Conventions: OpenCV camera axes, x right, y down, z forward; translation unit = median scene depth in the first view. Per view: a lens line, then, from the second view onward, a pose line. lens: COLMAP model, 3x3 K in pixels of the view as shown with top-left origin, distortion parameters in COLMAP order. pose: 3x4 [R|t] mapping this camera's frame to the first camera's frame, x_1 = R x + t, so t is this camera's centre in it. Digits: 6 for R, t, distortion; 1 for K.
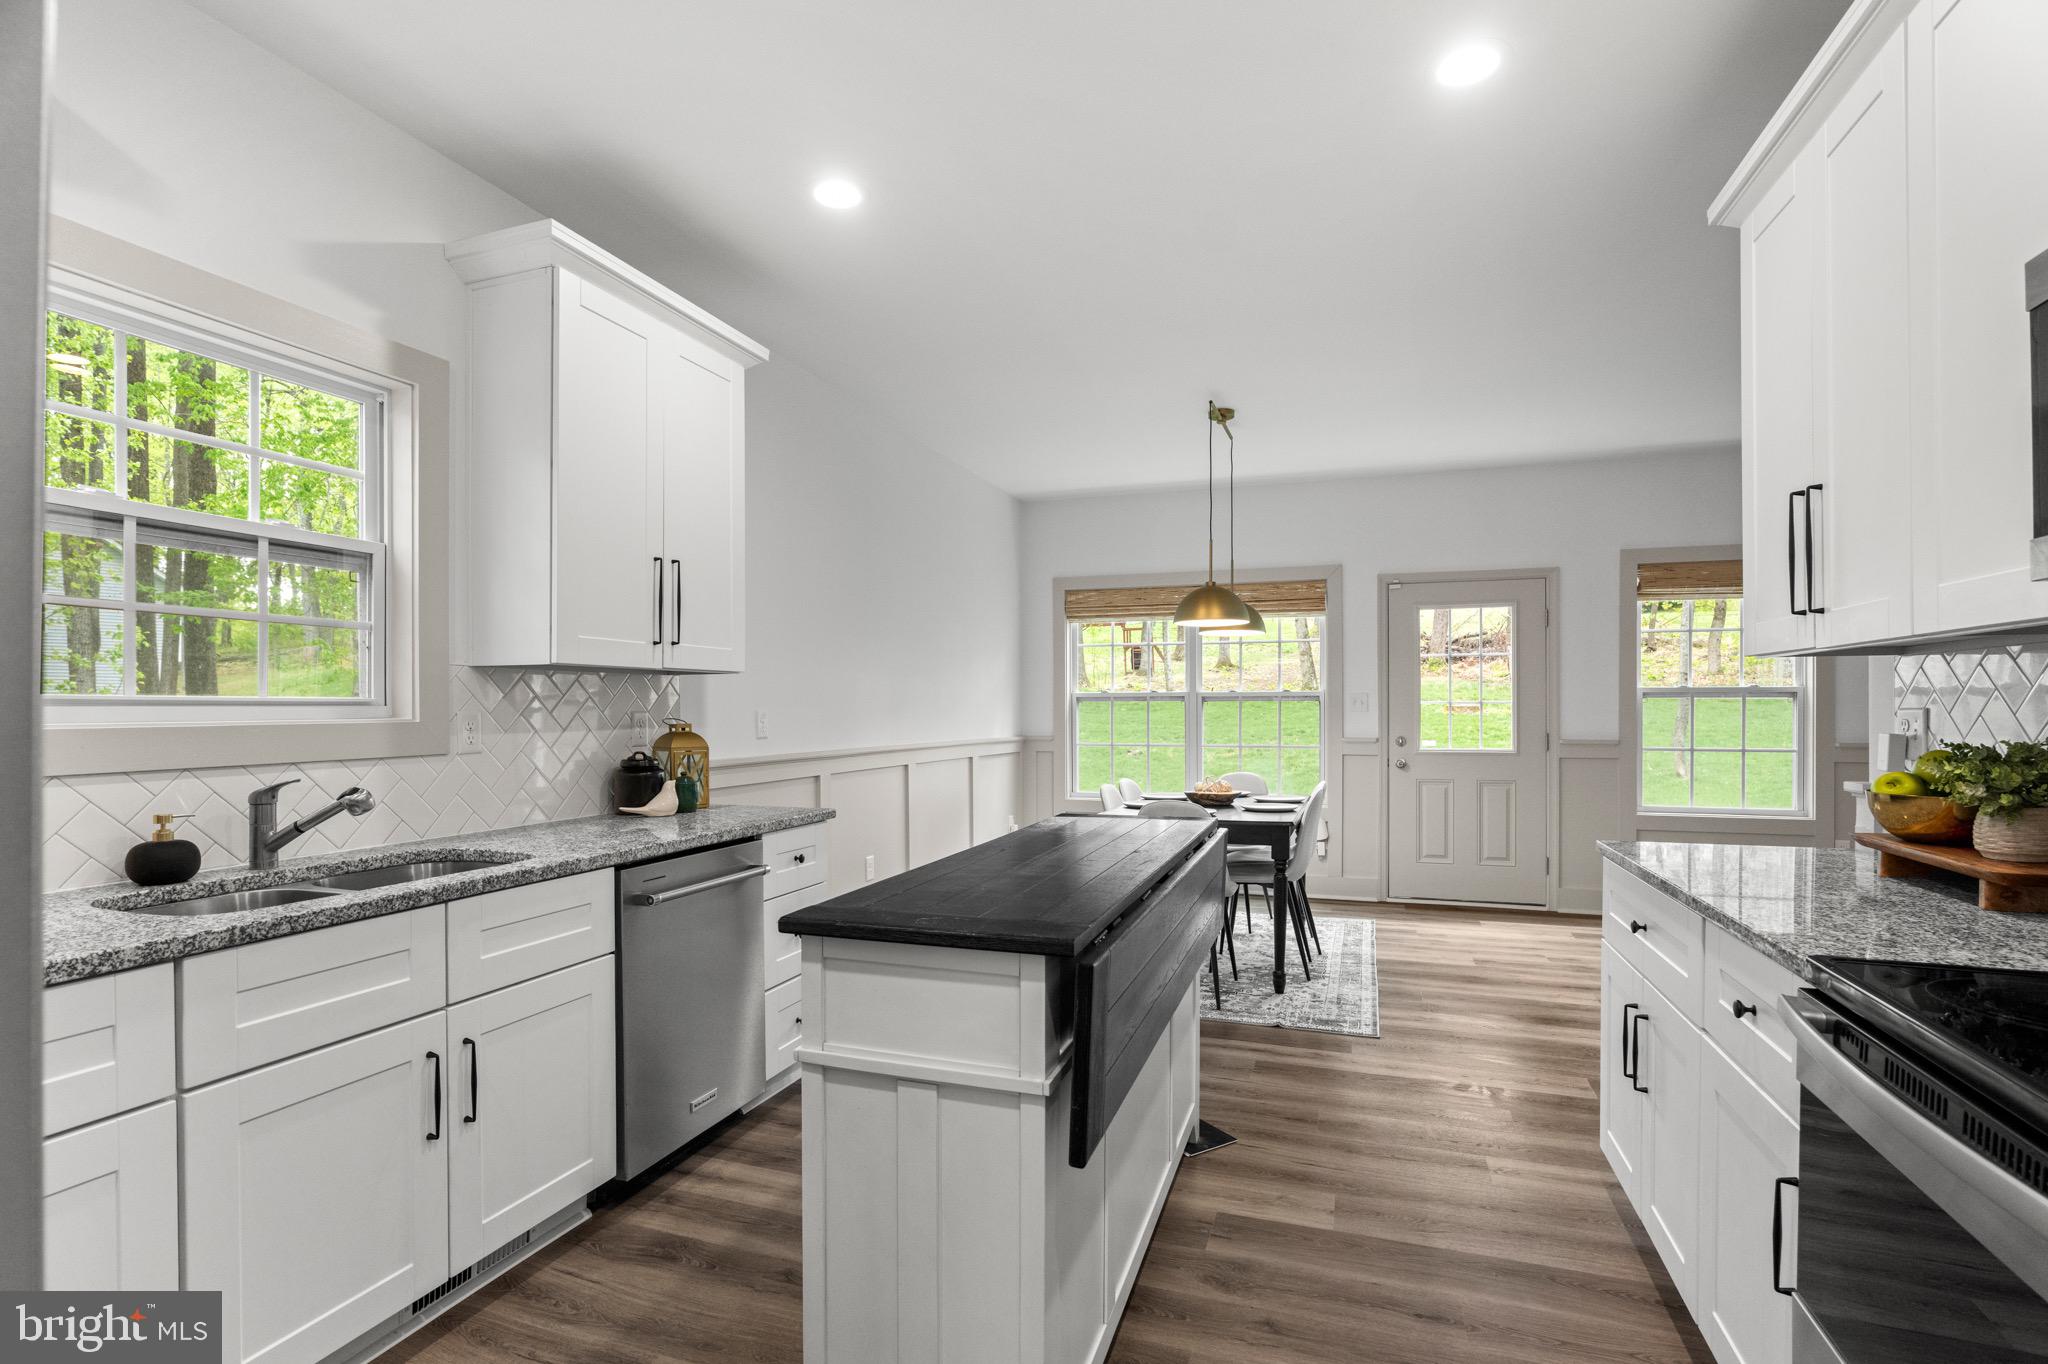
lens RADIAL K [[959.0, 0, 1017.9], [0, 959.0, 708.4], [0, 0, 1]] dist [-0.025663, 0.009609]
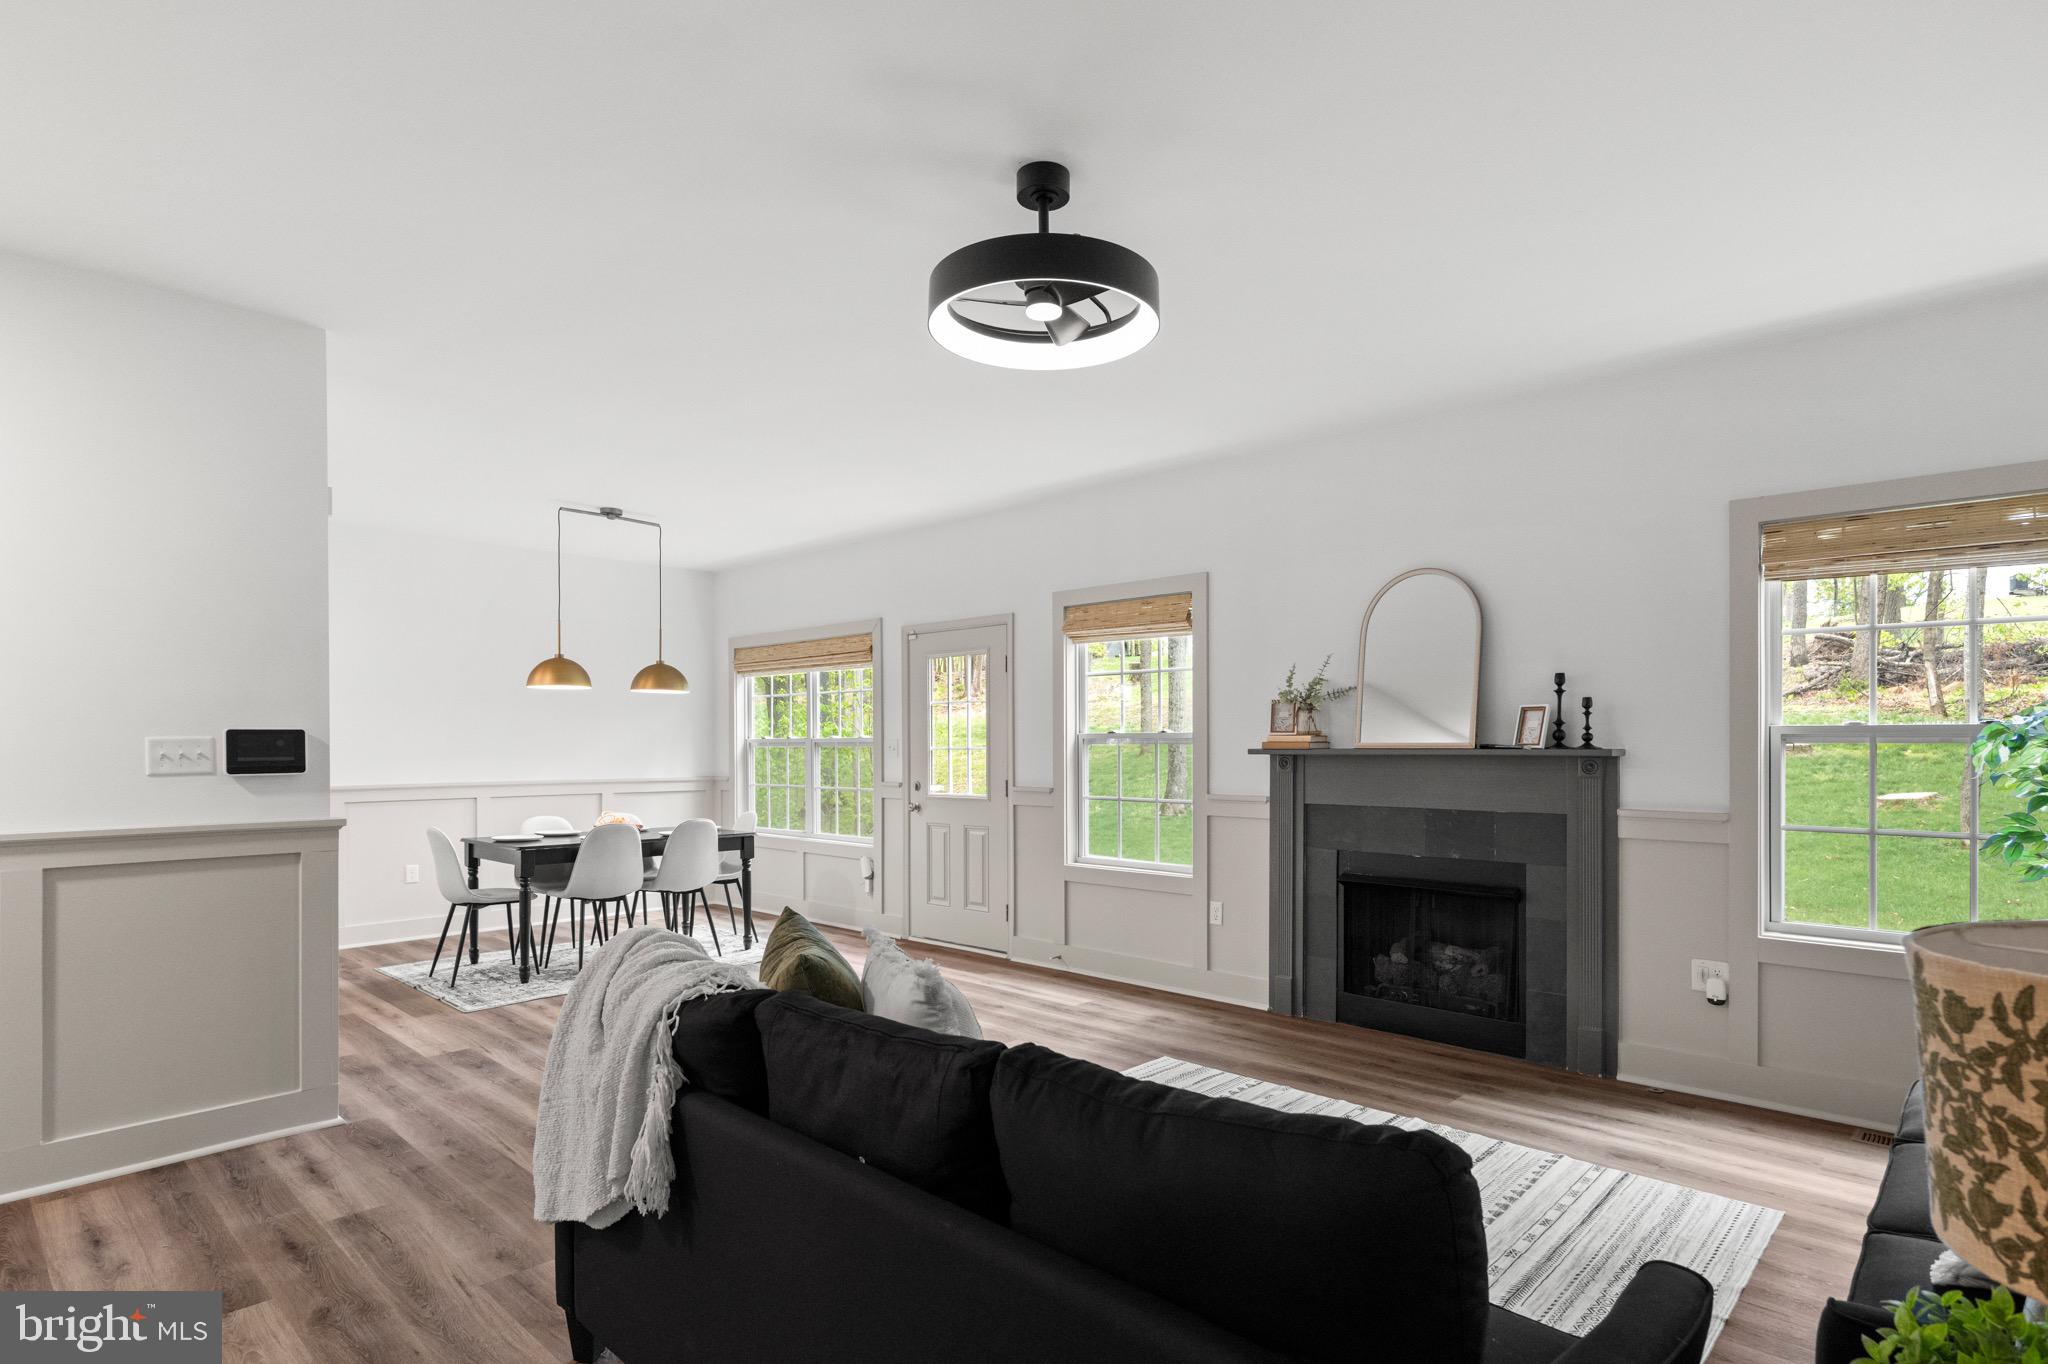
lens RADIAL K [[1048.6, 0, 1019.7], [0, 1048.6, 737.7], [0, 0, 1]] dist [-0.003765, -0.001022]
pose [[0.914280, -0.004621, -0.405056, 0.972370], [0.002270, 0.999978, -0.006286, -0.010396], [0.405076, 0.004828, 0.914270, 0.001375]]
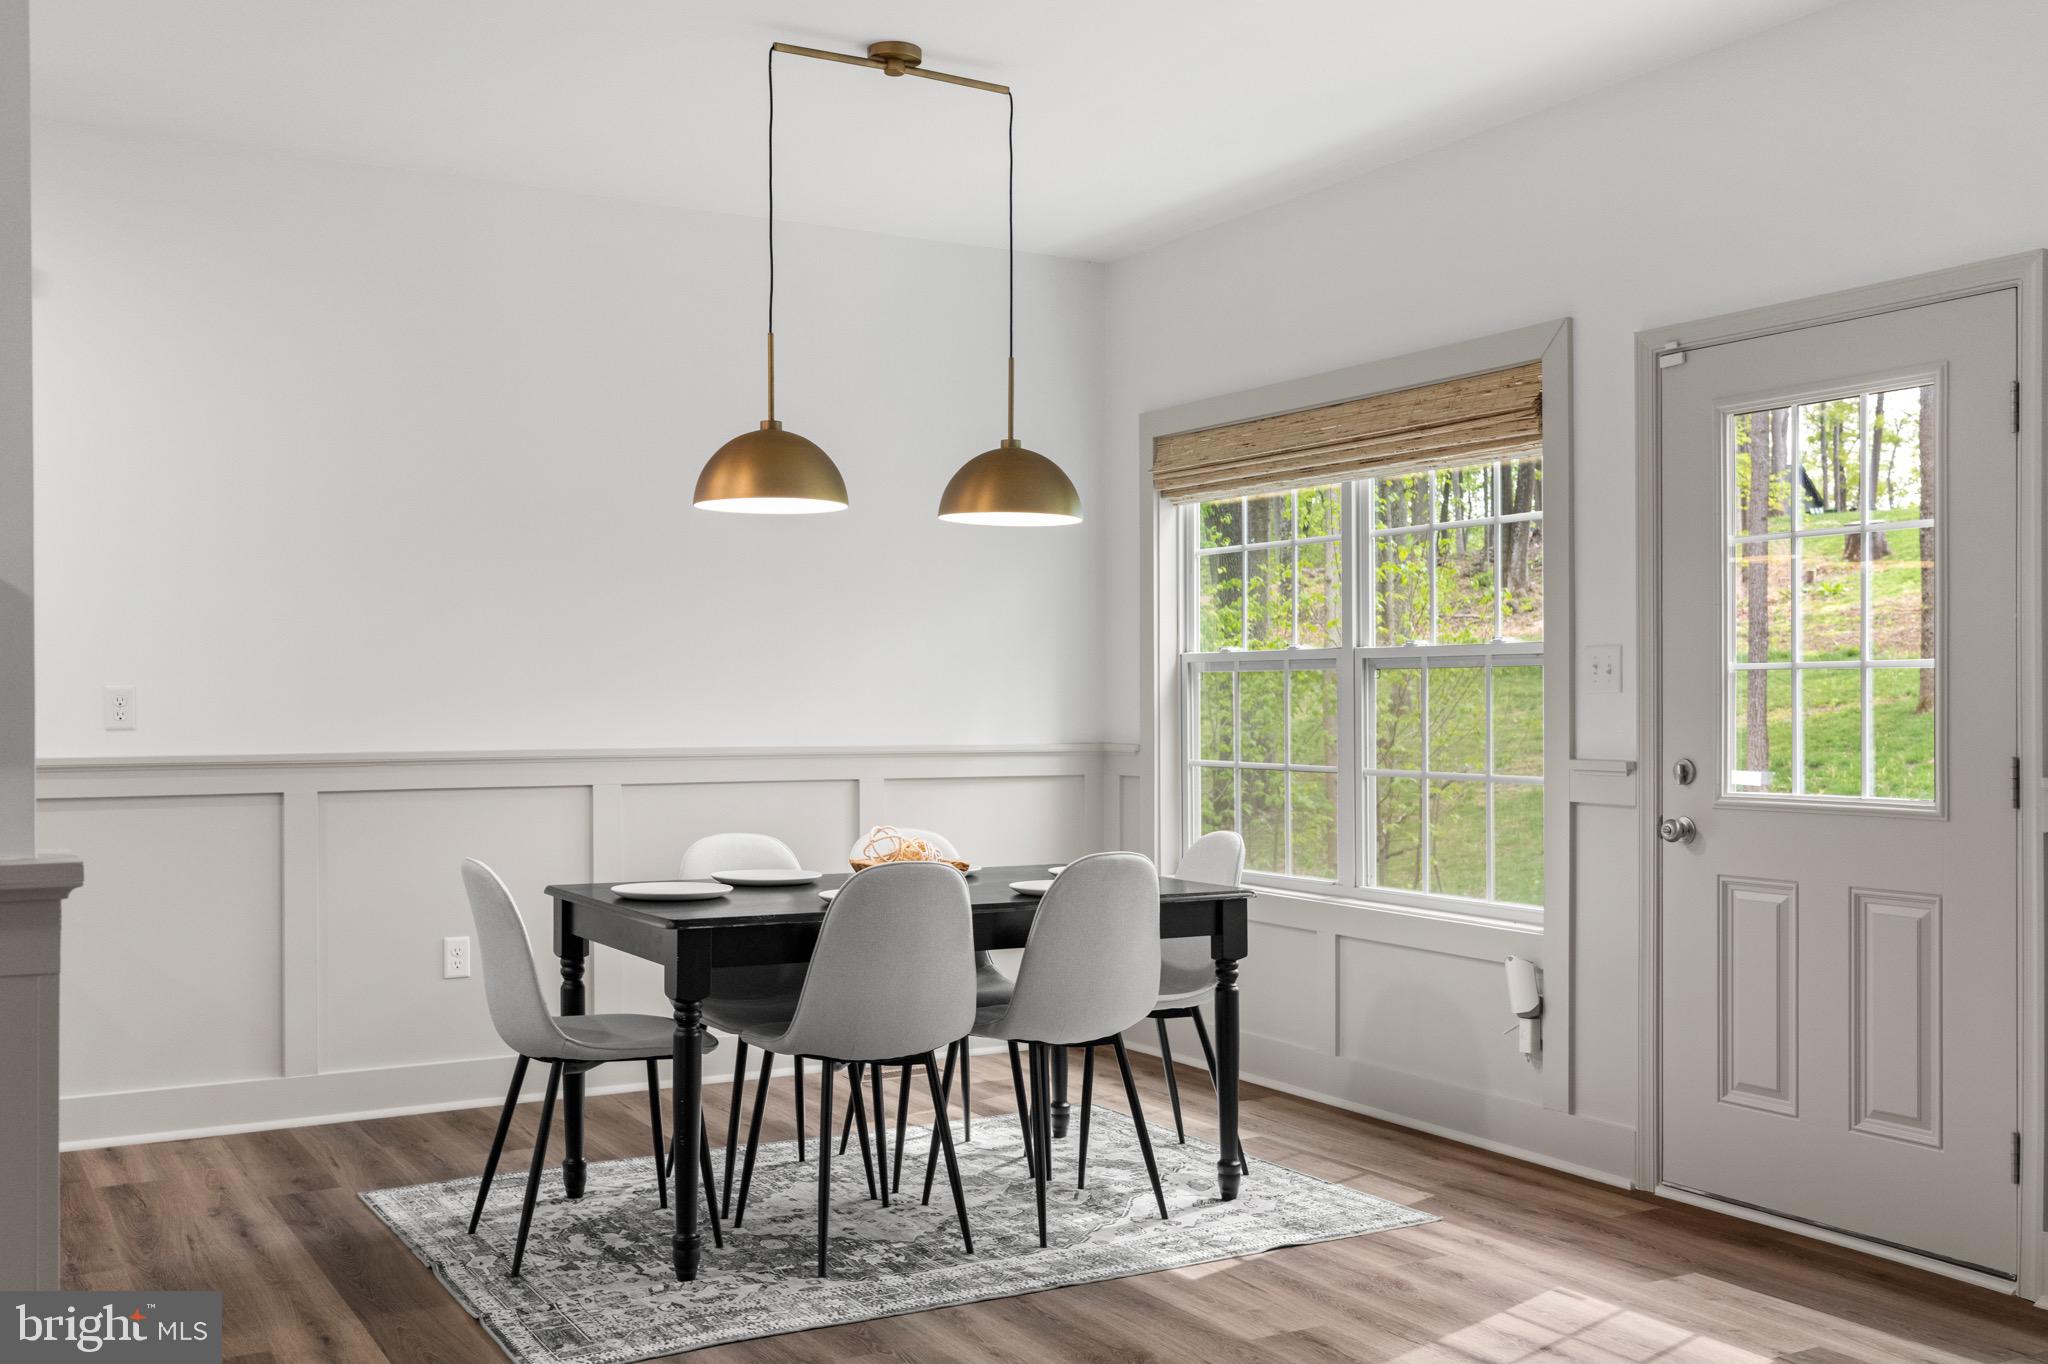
lens RADIAL K [[1950.8, 0, 1024.0], [0, 1950.8, 682.0], [0, 0, 1]] dist [0.035313, -0.002891]
pose [[0.766076, -0.003706, -0.642739, 0.701847], [0.000692, 0.999988, -0.004941, 0.003123], [0.642750, 0.003340, 0.766069, 0.244497]]
